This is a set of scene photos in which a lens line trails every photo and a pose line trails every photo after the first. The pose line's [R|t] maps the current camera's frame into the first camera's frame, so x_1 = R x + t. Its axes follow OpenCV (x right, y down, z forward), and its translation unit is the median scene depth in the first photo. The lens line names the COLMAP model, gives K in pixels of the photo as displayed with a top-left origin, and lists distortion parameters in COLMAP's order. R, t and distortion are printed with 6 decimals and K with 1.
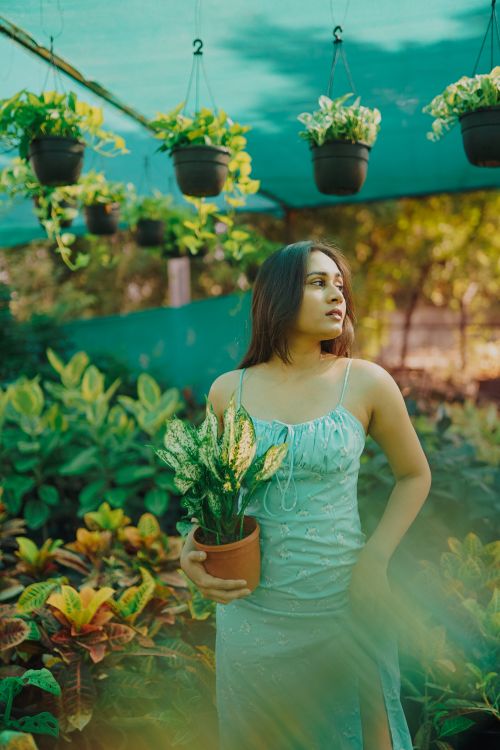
lens RADIAL K [[733.4, 0, 249.4], [0, 733.4, 373.4], [0, 0, 1]] dist [-0.028419, 0.035547]
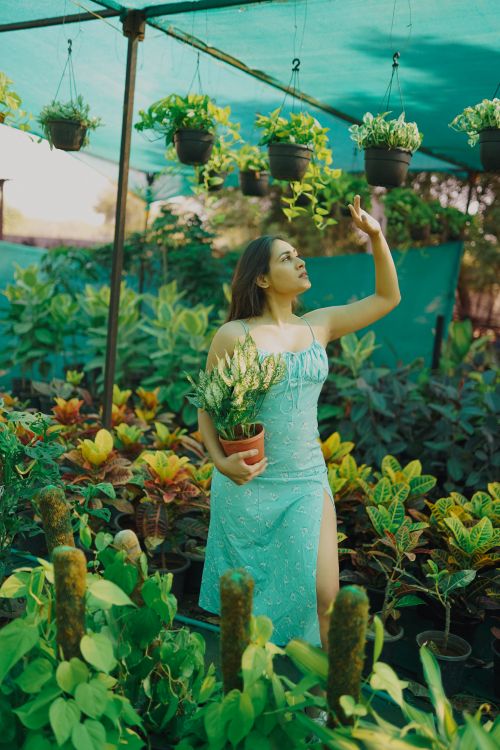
lens RADIAL K [[746.7, 0, 249.2], [0, 746.7, 371.5], [0, 0, 1]] dist [-0.006604, 0.003113]
pose [[0.940635, 0.137084, -0.310504, 0.275915], [-0.112618, 0.989040, 0.095487, -0.019178], [0.320191, -0.054850, 0.945764, -0.256231]]
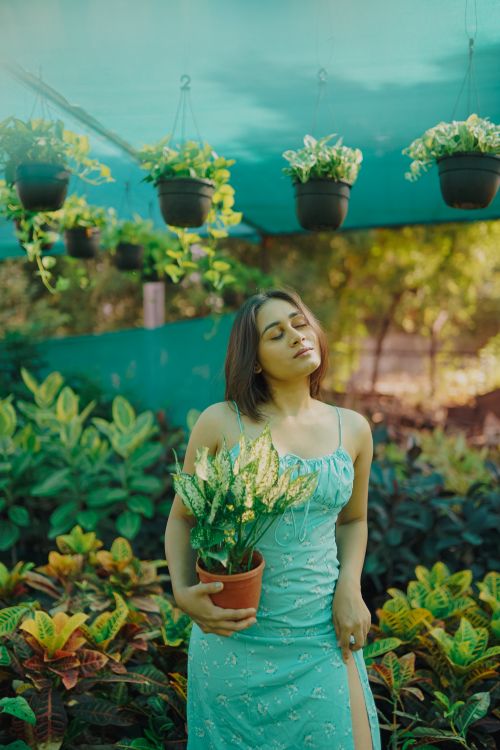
lens RADIAL K [[733.4, 0, 249.4], [0, 733.4, 373.4], [0, 0, 1]] dist [-0.028419, 0.035547]
pose [[0.998887, 0.024325, 0.040421, -0.009911], [-0.023213, 0.999345, -0.027752, -0.009949], [-0.041069, 0.026782, 0.998797, -0.013385]]
